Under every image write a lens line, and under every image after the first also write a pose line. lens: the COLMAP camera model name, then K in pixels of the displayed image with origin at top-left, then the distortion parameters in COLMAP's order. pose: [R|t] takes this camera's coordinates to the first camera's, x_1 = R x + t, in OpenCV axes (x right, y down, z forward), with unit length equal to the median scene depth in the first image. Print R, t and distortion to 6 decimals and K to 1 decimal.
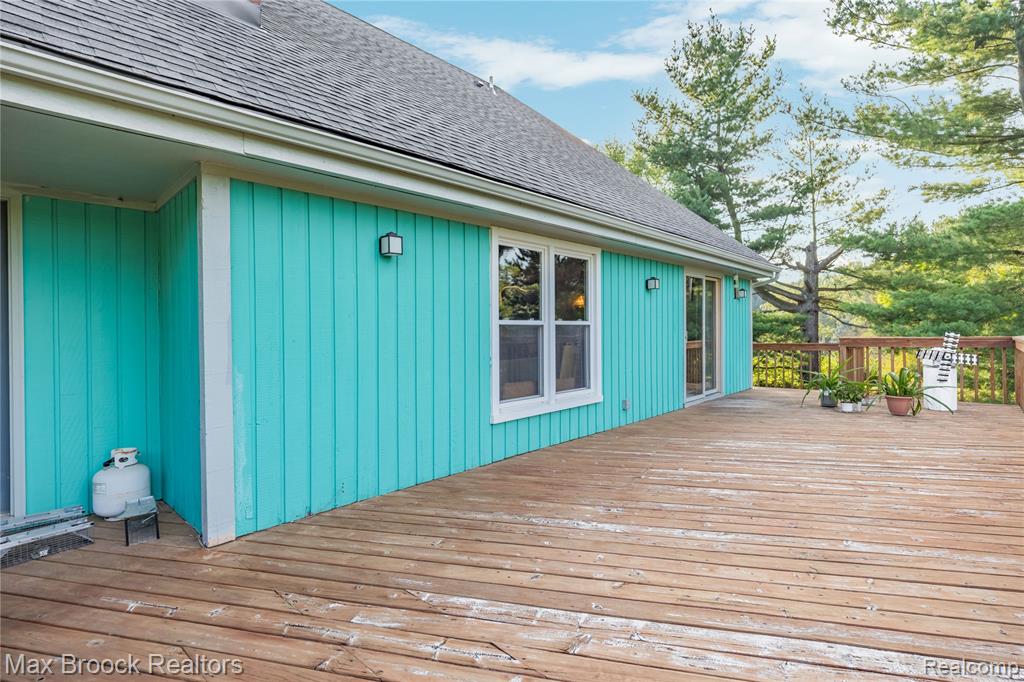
lens RADIAL K [[491.7, 0, 513.5], [0, 491.7, 338.4], [0, 0, 1]] dist [-0.000475, -0.000021]
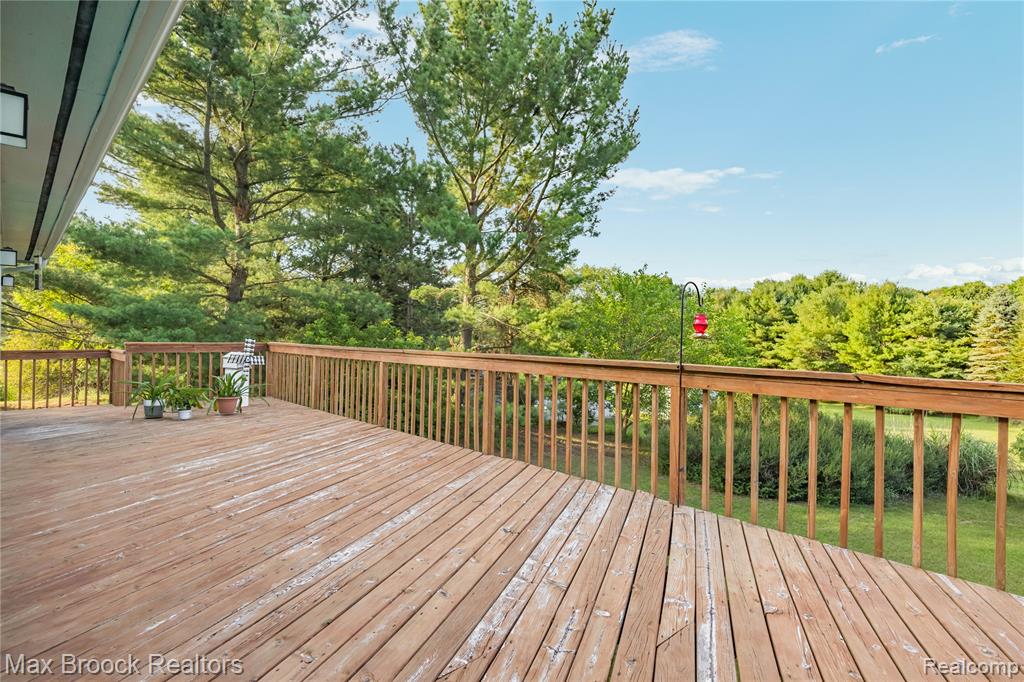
lens RADIAL K [[543.6, 0, 513.6], [0, 543.6, 338.8], [0, 0, 1]] dist [0.000728, -0.000026]
pose [[0.067841, 0.010338, 0.997643, -1.135528], [0.001874, 0.999943, -0.010490, 0.010059], [-0.997694, 0.002582, 0.067818, 0.910879]]
